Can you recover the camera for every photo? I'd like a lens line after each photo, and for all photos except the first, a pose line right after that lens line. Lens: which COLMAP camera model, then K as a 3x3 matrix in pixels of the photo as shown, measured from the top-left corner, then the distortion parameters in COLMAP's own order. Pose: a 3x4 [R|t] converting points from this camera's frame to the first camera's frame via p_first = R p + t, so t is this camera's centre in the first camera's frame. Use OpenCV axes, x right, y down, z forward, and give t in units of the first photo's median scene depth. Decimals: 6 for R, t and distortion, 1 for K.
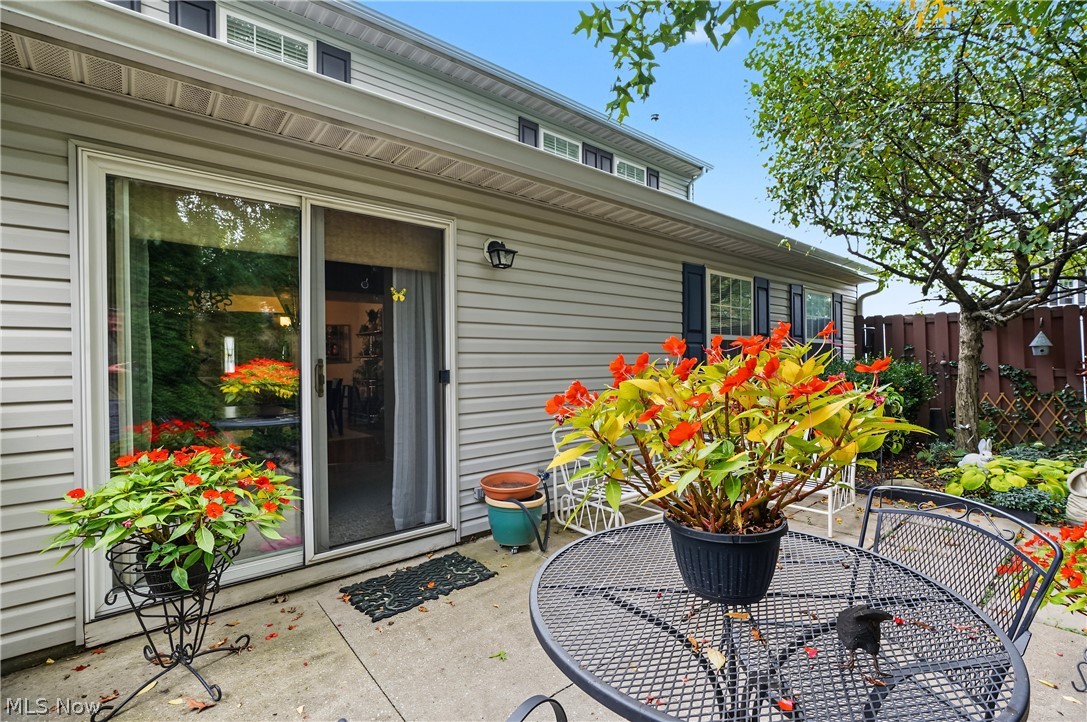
lens RADIAL K [[498.0, 0, 543.8], [0, 498.0, 349.3], [0, 0, 1]] dist [-0.005396, -0.000602]
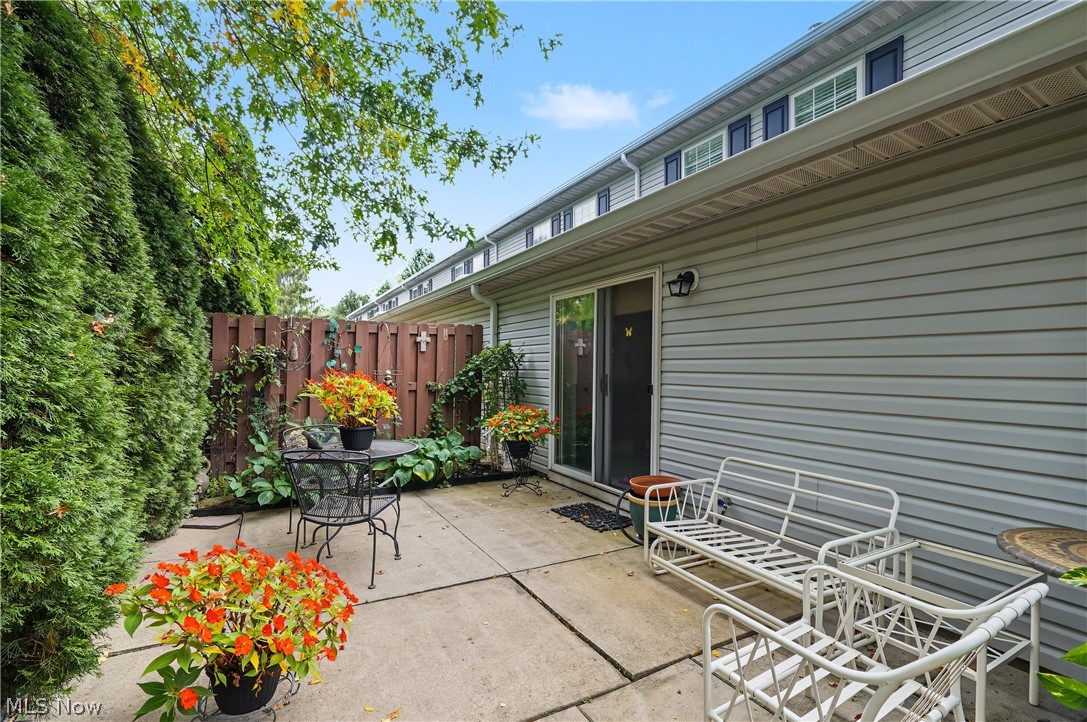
lens RADIAL K [[498.0, 0, 545.1], [0, 498.0, 370.5], [0, 0, 1]] dist [-0.005396, -0.000602]
pose [[-0.201569, 0.000572, -0.979474, 1.120658], [-0.010420, 0.999942, 0.002728, 0.002809], [0.979419, 0.010756, -0.201551, 0.979596]]
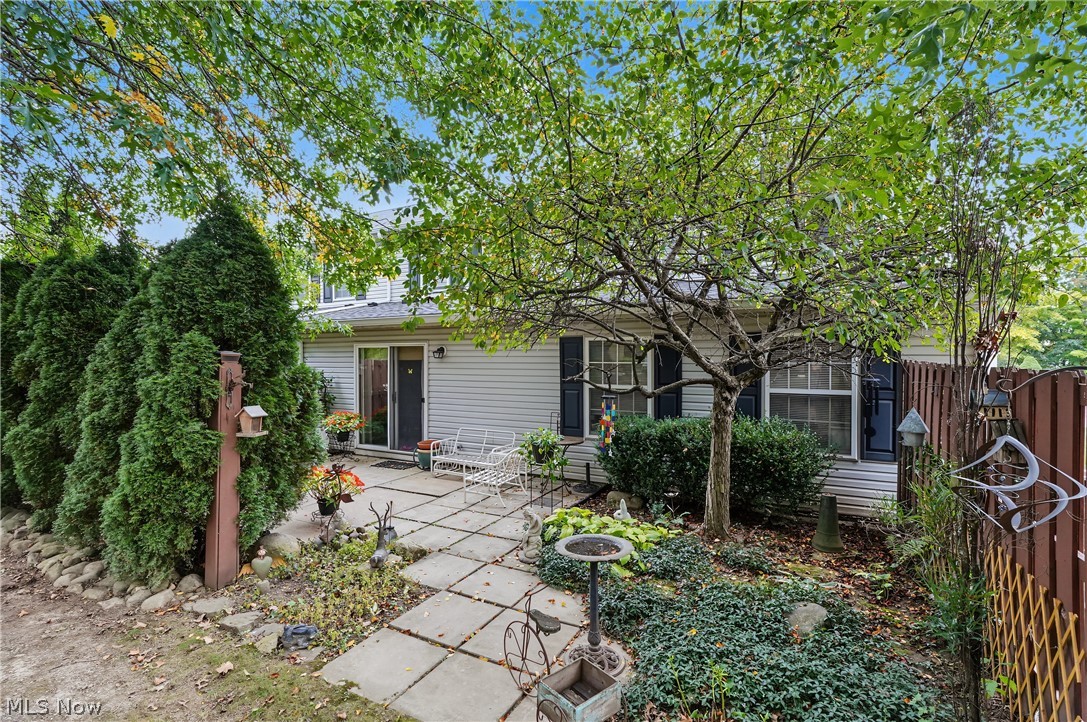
lens RADIAL K [[498.0, 0, 538.2], [0, 498.0, 361.1], [0, 0, 1]] dist [-0.005396, -0.000602]
pose [[0.347158, 0.001434, -0.937806, 2.515984], [0.002322, 0.999994, 0.002388, -0.161018], [0.937804, -0.003006, 0.347152, 0.640416]]
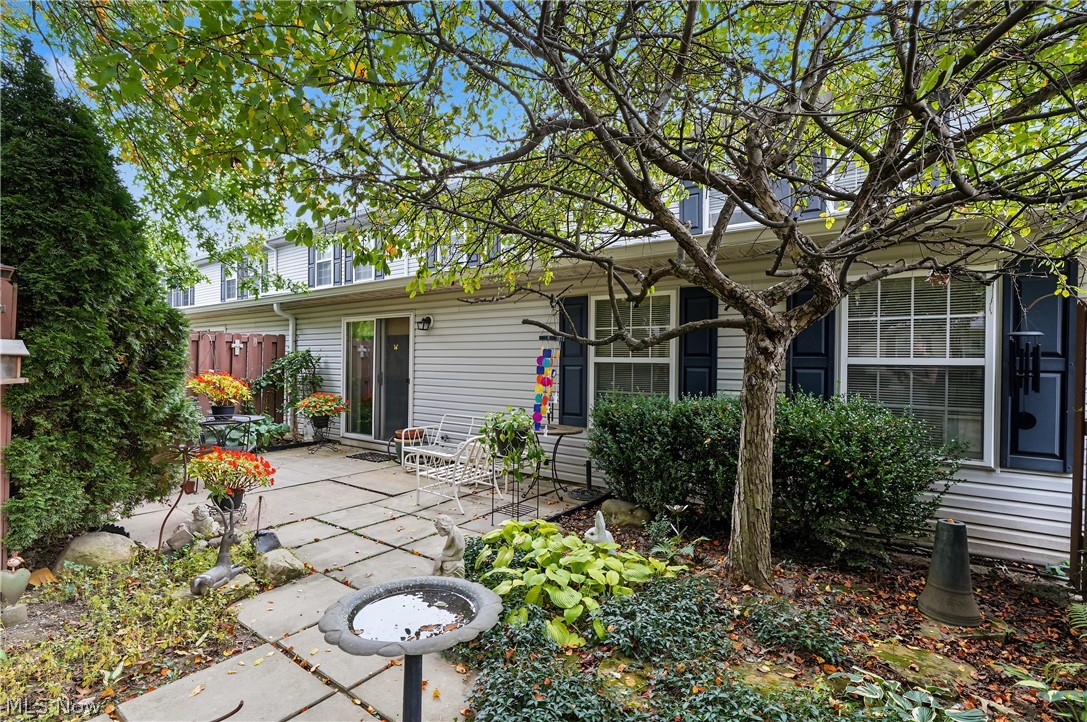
lens RADIAL K [[498.0, 0, 537.6], [0, 498.0, 365.6], [0, 0, 1]] dist [-0.005396, -0.000602]
pose [[0.222047, 0.002465, -0.975033, 2.121063], [-0.012464, 0.999922, -0.000311, -0.023409], [0.974956, 0.012221, 0.222060, 1.057032]]
